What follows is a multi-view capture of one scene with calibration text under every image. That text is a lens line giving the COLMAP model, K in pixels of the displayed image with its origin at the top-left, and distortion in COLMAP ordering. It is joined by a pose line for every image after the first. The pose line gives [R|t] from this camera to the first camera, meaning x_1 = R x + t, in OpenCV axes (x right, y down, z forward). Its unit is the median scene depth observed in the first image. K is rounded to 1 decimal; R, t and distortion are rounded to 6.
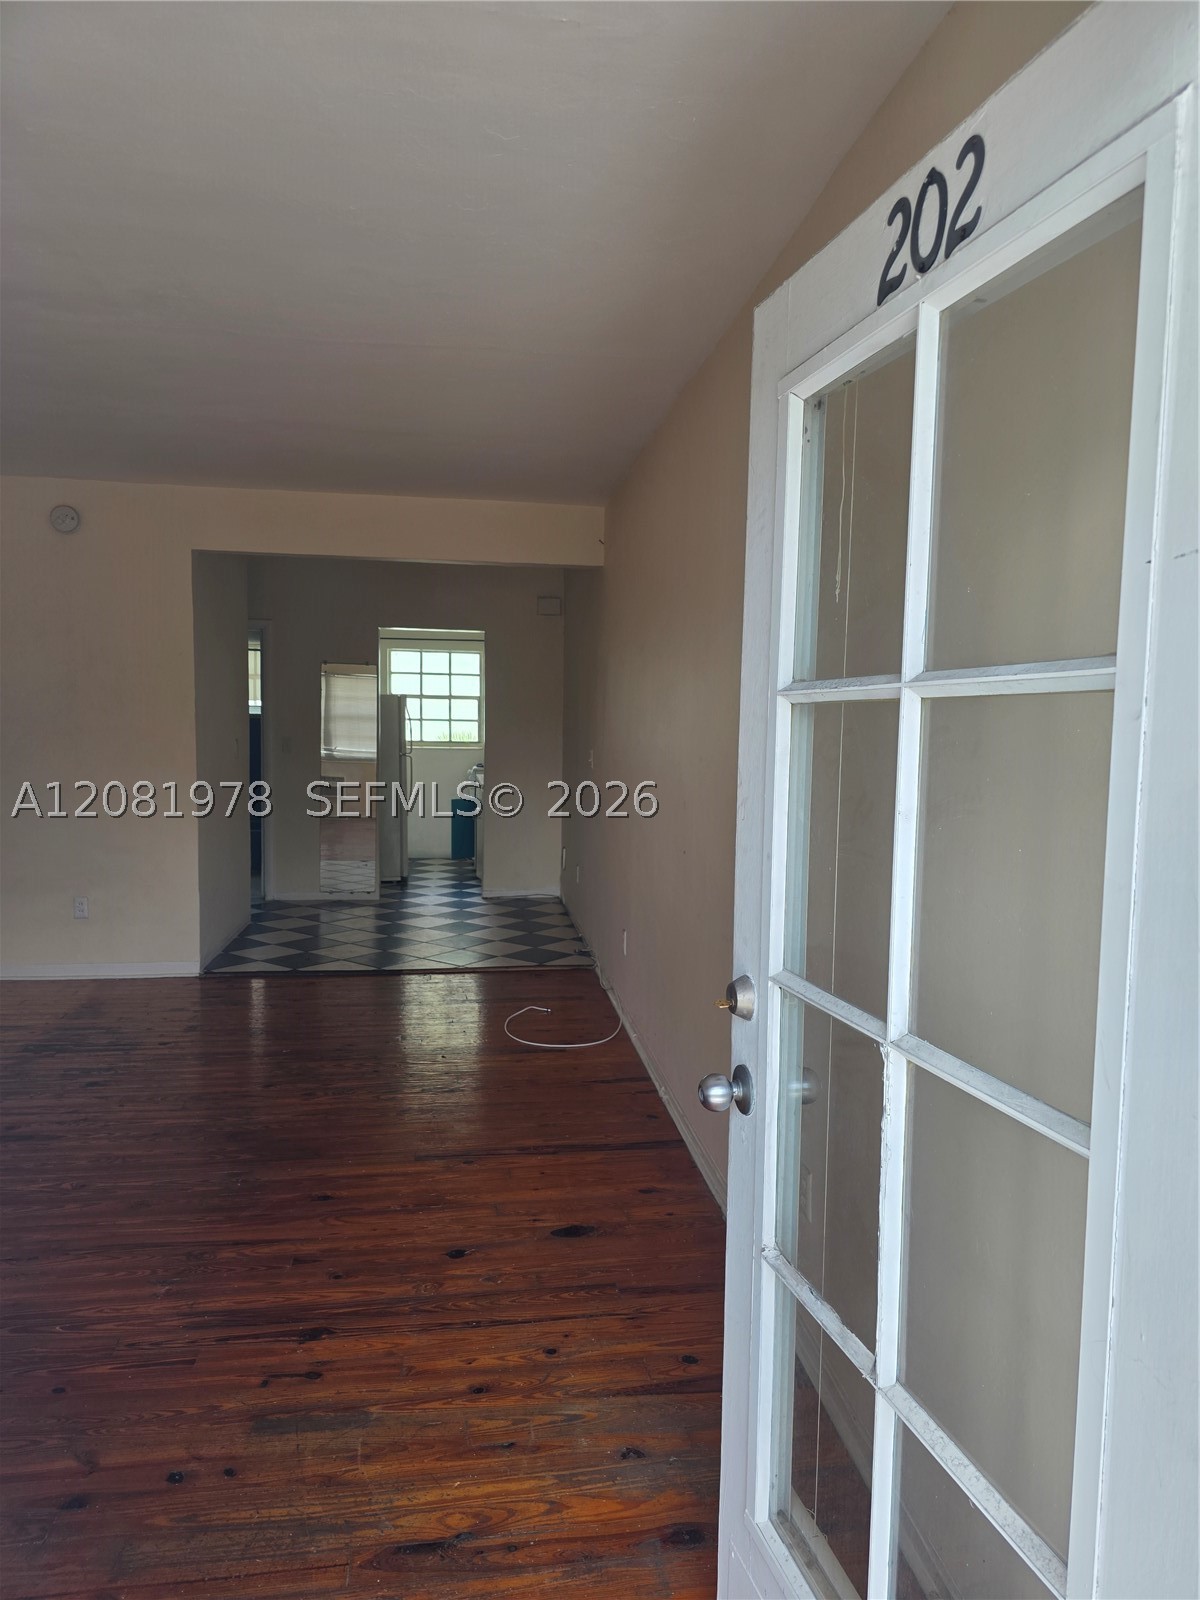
lens RADIAL K [[1074.8, 0, 599.5], [0, 1074.8, 803.1], [0, 0, 1]] dist [0.041264, -0.050978]
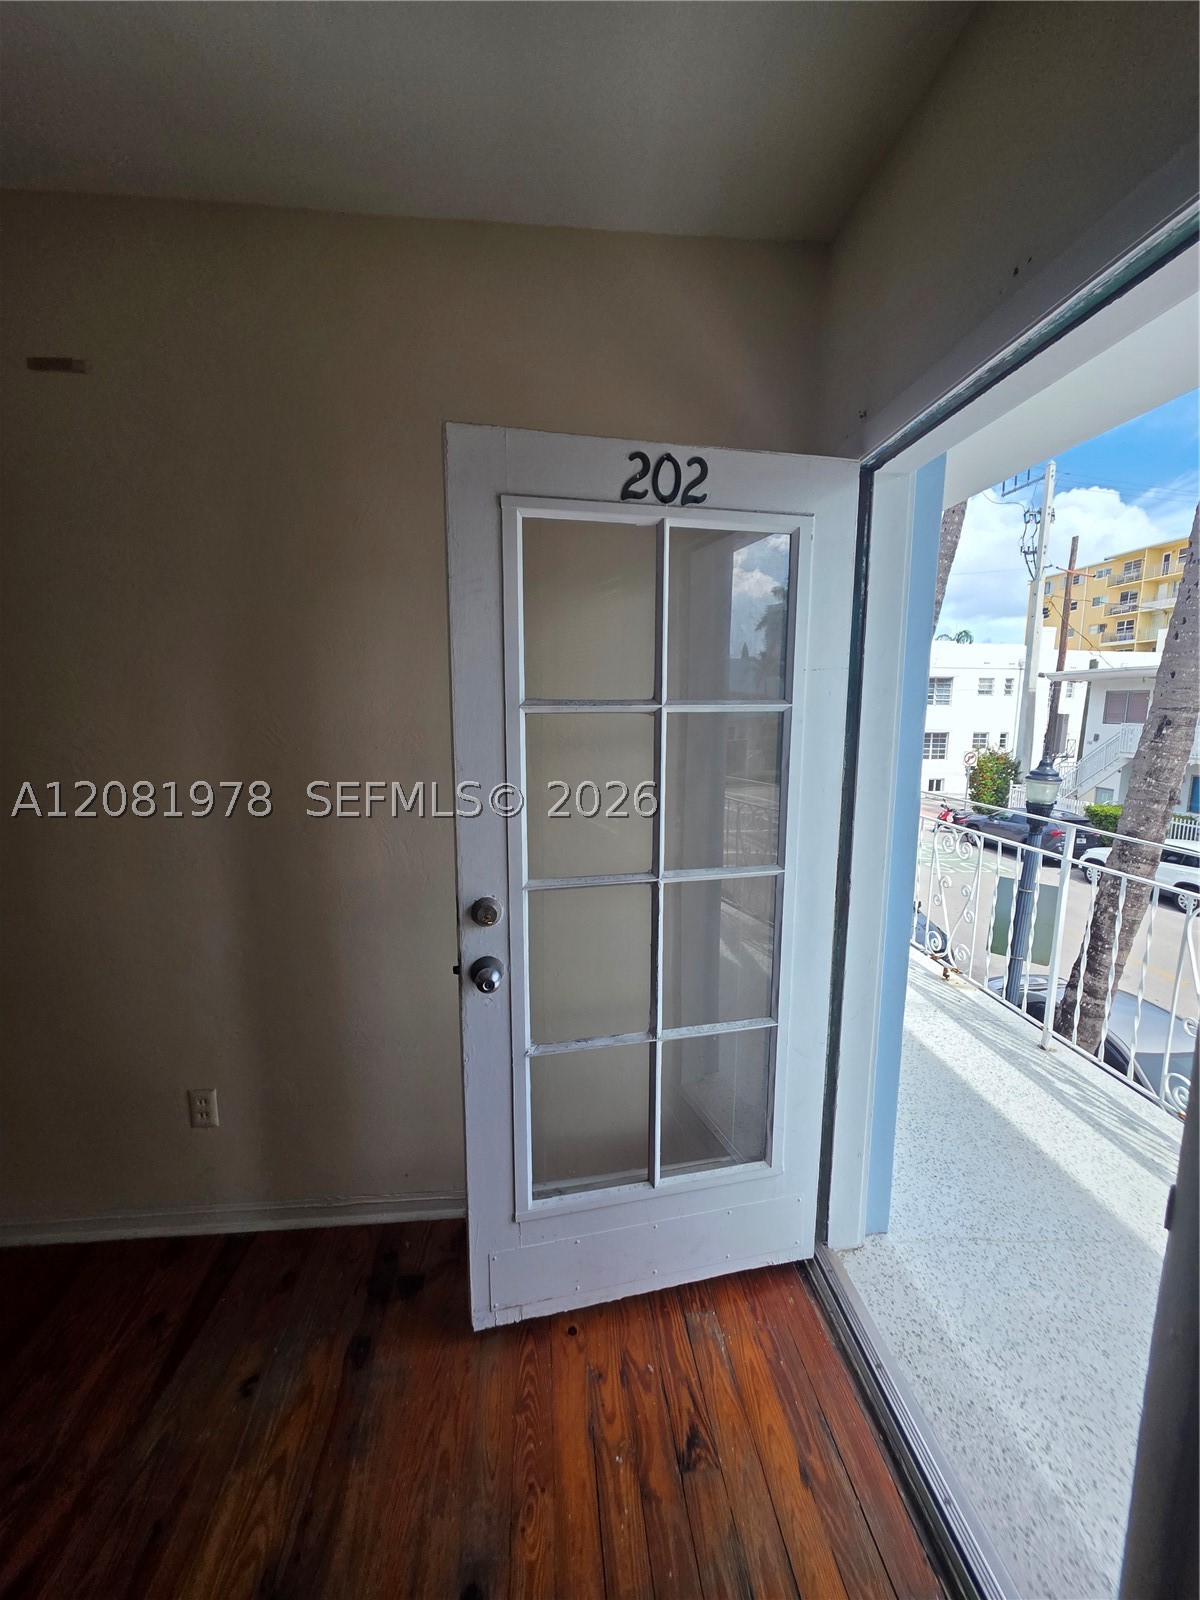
lens RADIAL K [[639.4, 0, 596.3], [0, 639.4, 797.6], [0, 0, 1]] dist [0.000251, -0.000242]
pose [[0.043367, -0.160397, 0.986099, -0.589300], [0.076273, 0.984679, 0.156812, -0.084252], [-0.996143, 0.068413, 0.054937, 0.657047]]
